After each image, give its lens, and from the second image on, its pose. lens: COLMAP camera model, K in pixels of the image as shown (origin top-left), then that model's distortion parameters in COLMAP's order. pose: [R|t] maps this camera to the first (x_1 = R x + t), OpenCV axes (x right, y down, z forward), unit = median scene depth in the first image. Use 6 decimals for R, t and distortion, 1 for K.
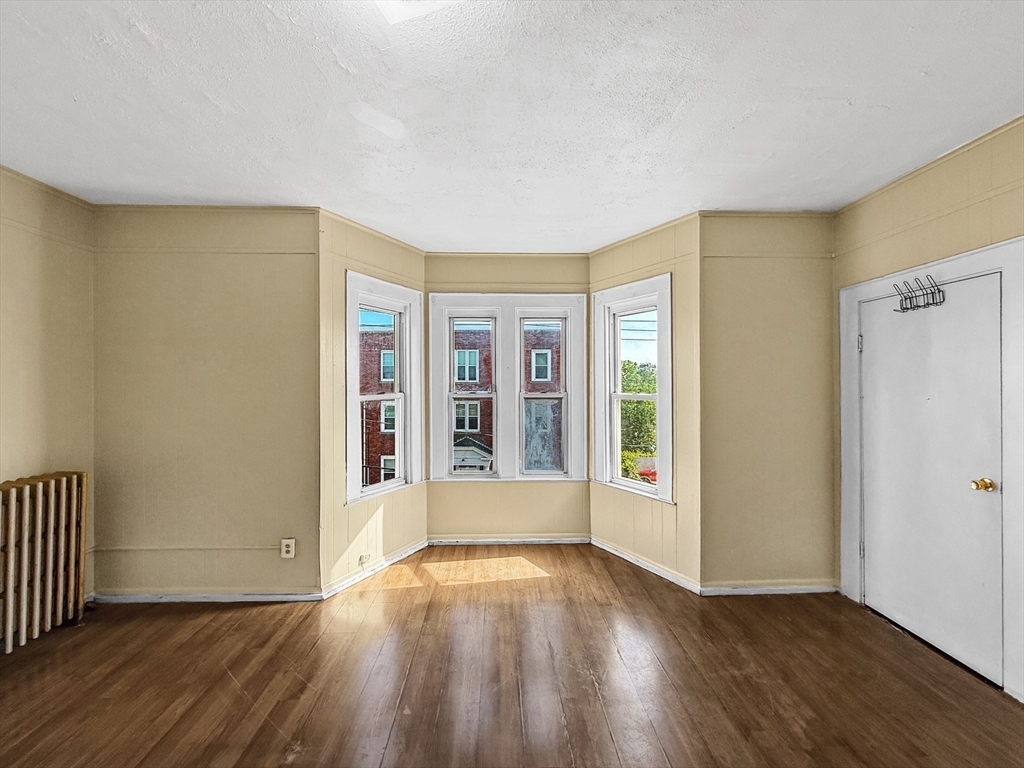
lens RADIAL K [[407.3, 0, 512.0], [0, 407.3, 384.0], [0, 0, 1]] dist [-0.000858, -0.000005]
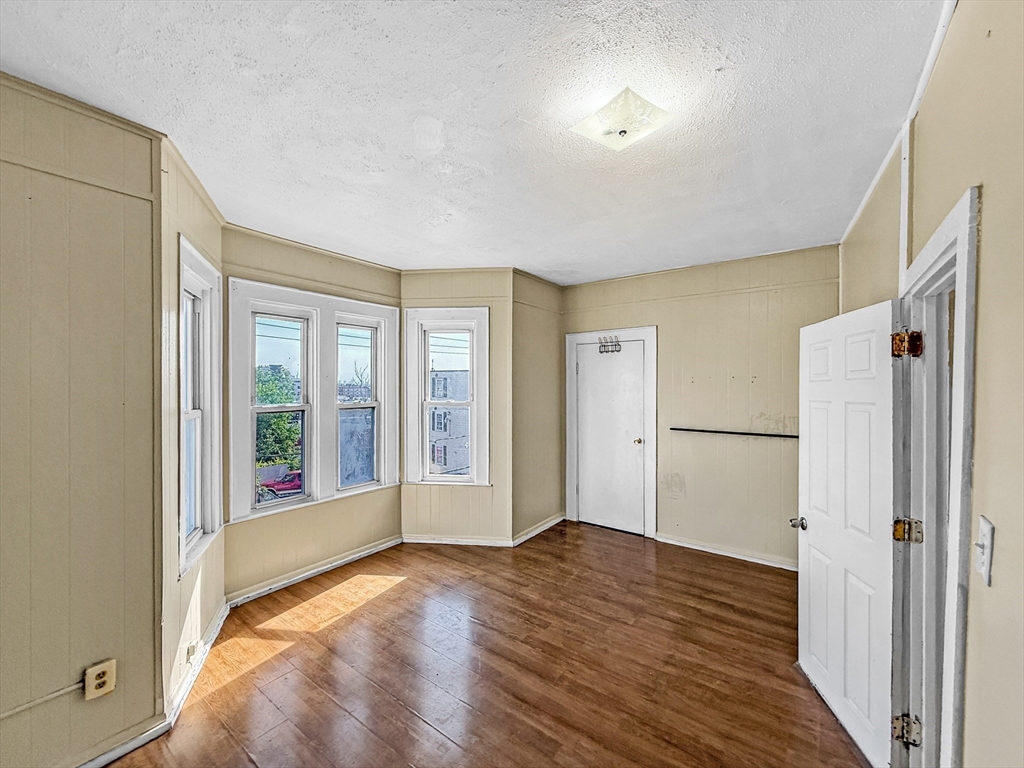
lens RADIAL K [[407.3, 0, 512.0], [0, 407.3, 384.0], [0, 0, 1]] dist [-0.000858, -0.000005]
pose [[0.619561, 0.003245, 0.784942, -0.484279], [0.000818, 0.999988, -0.004779, -0.019095], [-0.784948, 0.003603, 0.619551, 0.117039]]
